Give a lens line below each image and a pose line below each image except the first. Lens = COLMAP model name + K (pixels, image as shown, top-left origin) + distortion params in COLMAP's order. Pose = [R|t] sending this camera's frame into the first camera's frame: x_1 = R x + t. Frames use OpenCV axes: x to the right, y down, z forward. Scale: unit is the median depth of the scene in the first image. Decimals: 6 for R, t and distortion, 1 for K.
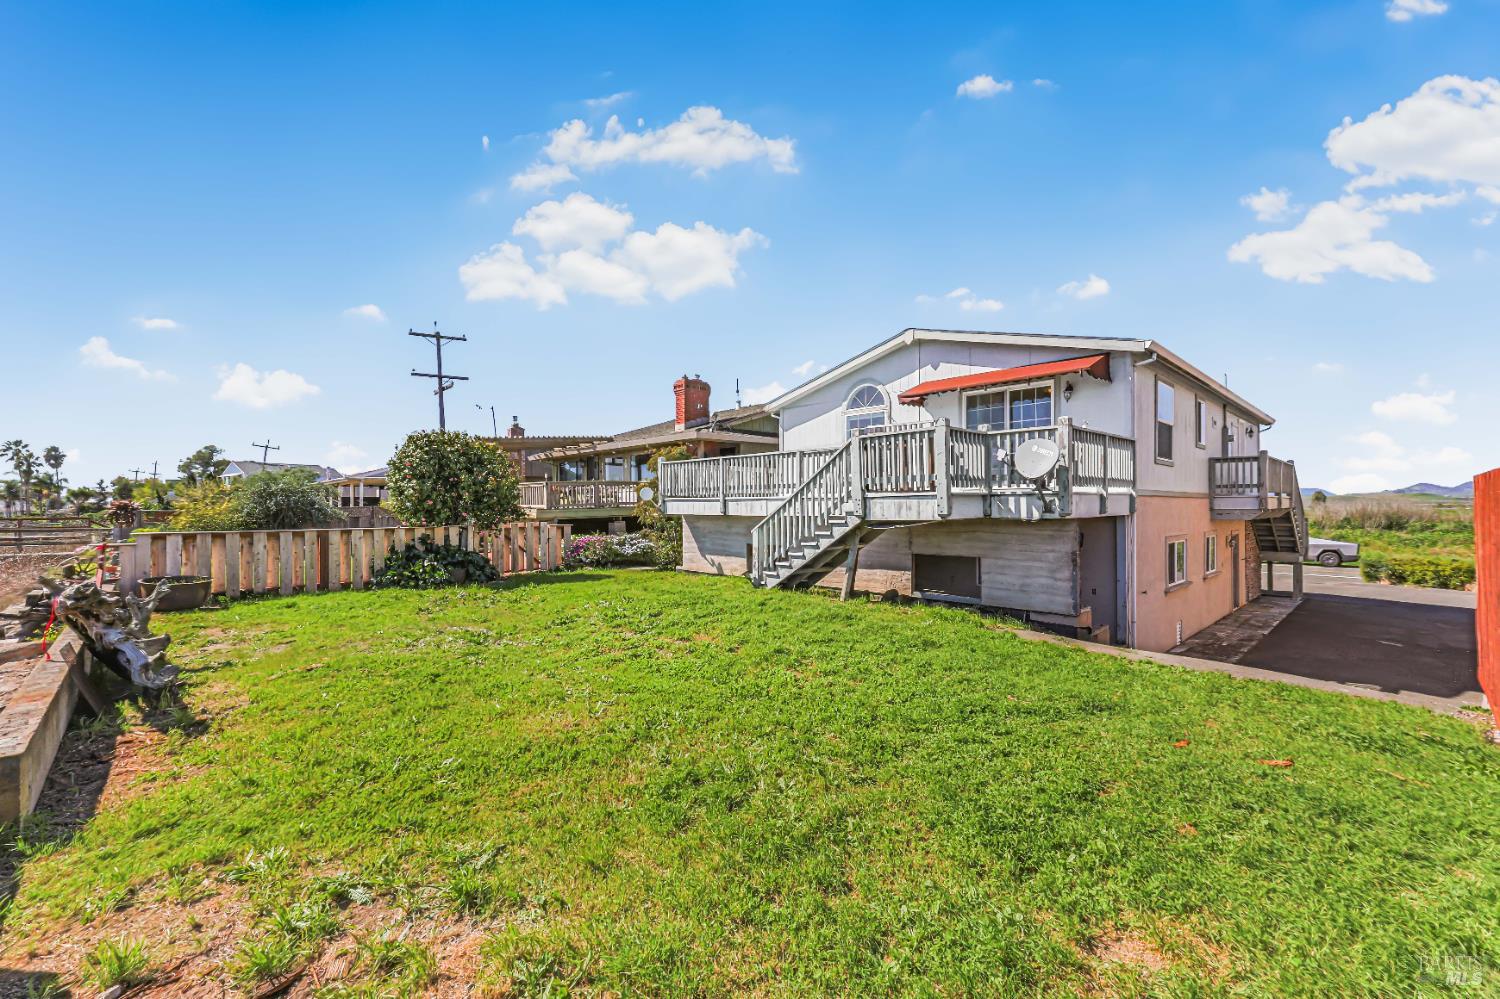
lens RADIAL K [[619.3, 0, 748.9], [0, 619.3, 508.8], [0, 0, 1]] dist [0.006673, -0.000527]
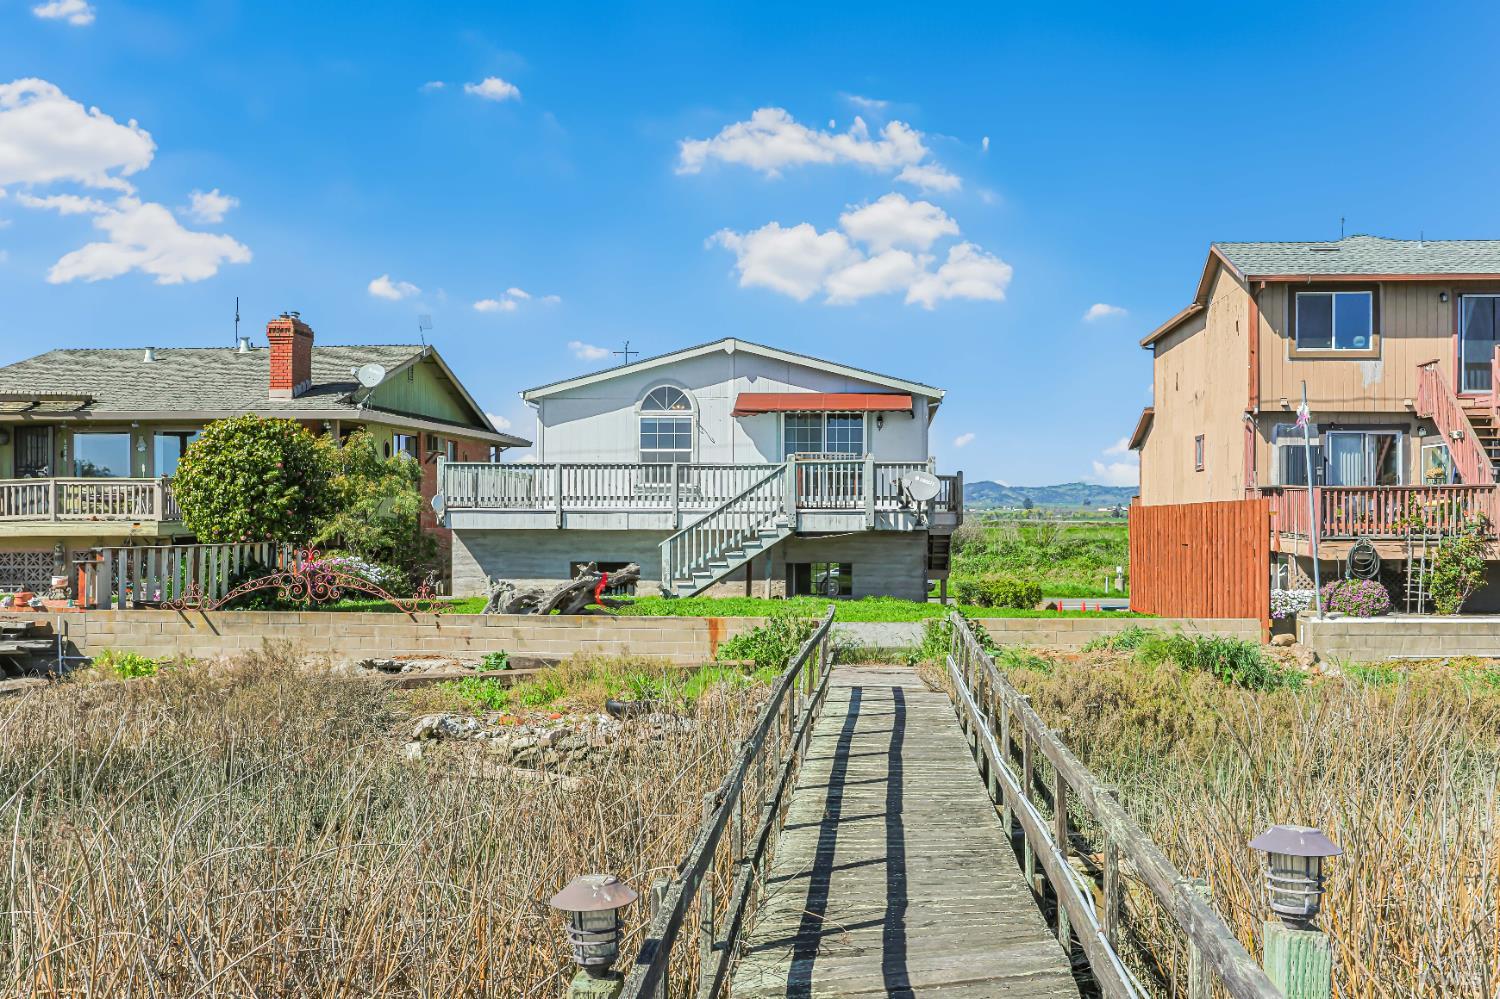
lens RADIAL K [[1497.0, 0, 750.0], [0, 1497.0, 499.5], [0, 0, 1]] dist [-0.003721, -0.001231]
pose [[0.747419, 0.014850, 0.664187, -1.531452], [-0.002473, 0.999805, -0.019571, 0.011332], [-0.664348, 0.012986, 0.747311, -0.931200]]
